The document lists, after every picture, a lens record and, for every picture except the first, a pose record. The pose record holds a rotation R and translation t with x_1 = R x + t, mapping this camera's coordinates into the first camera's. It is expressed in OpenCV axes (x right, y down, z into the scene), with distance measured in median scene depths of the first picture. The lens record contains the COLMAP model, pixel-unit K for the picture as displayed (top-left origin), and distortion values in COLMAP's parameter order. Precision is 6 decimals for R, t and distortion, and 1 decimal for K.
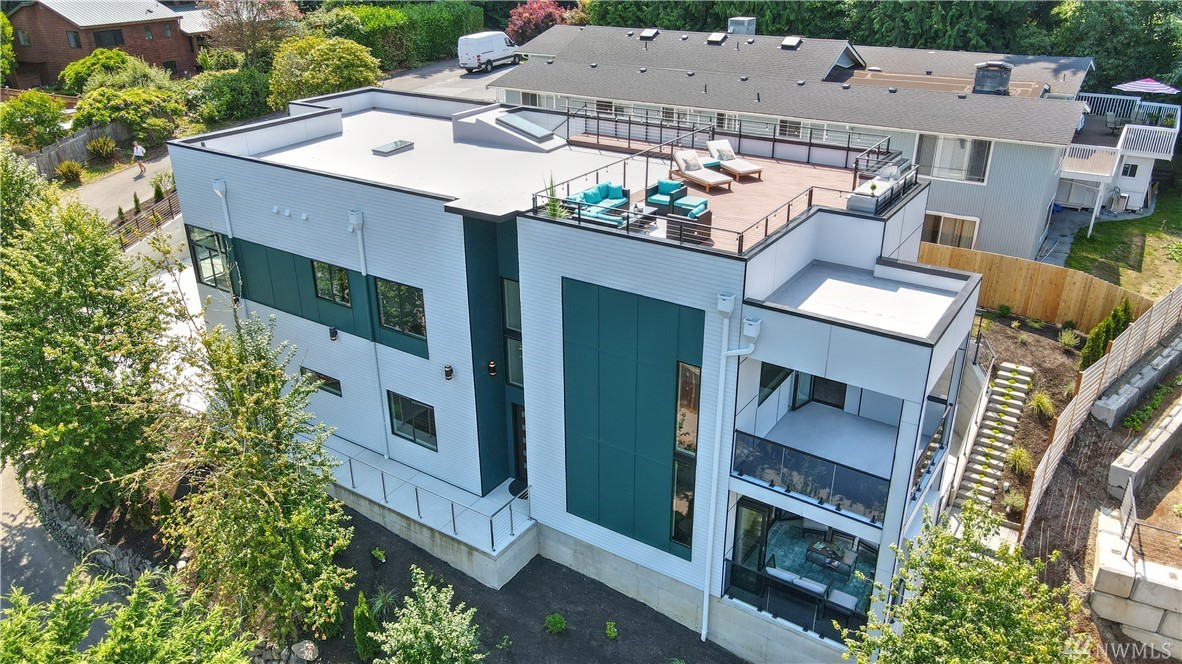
lens RADIAL K [[877.2, 0, 591.0], [0, 877.2, 332.0], [0, 0, 1]] dist [0.014054, 0.007309]
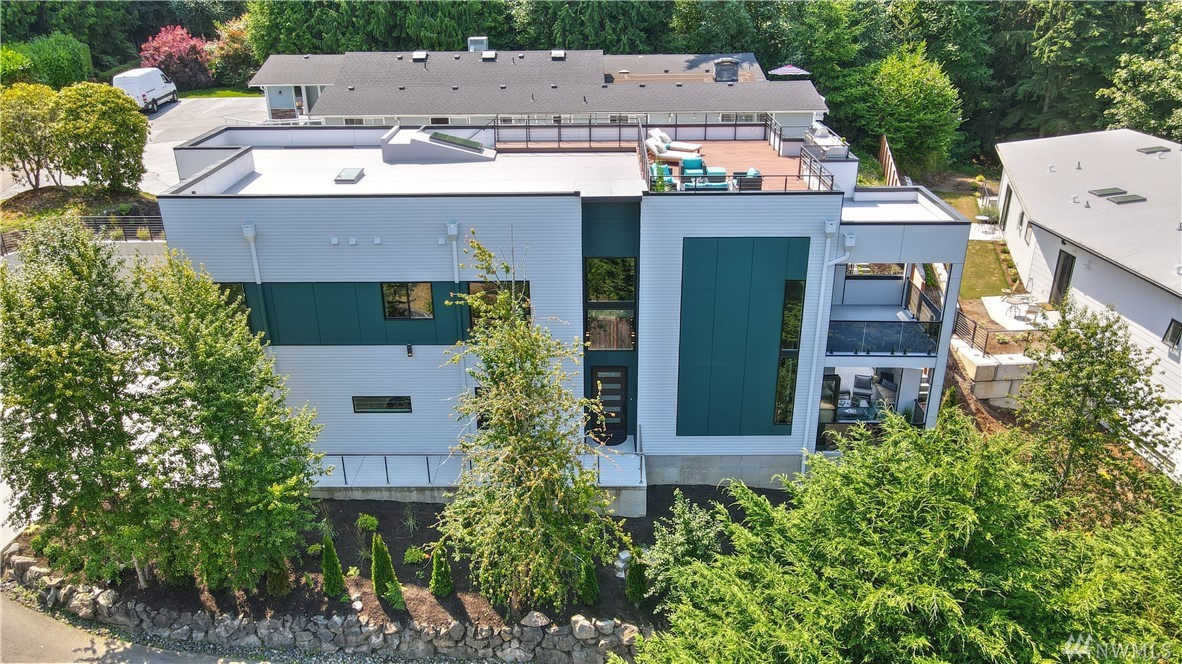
lens RADIAL K [[877.2, 0, 591.0], [0, 877.2, 332.0], [0, 0, 1]] dist [0.014054, 0.007309]
pose [[0.834076, -0.221073, 0.505415, -0.716327], [0.232845, 0.971660, 0.040754, -0.012548], [-0.500101, 0.083691, 0.861913, -0.002568]]
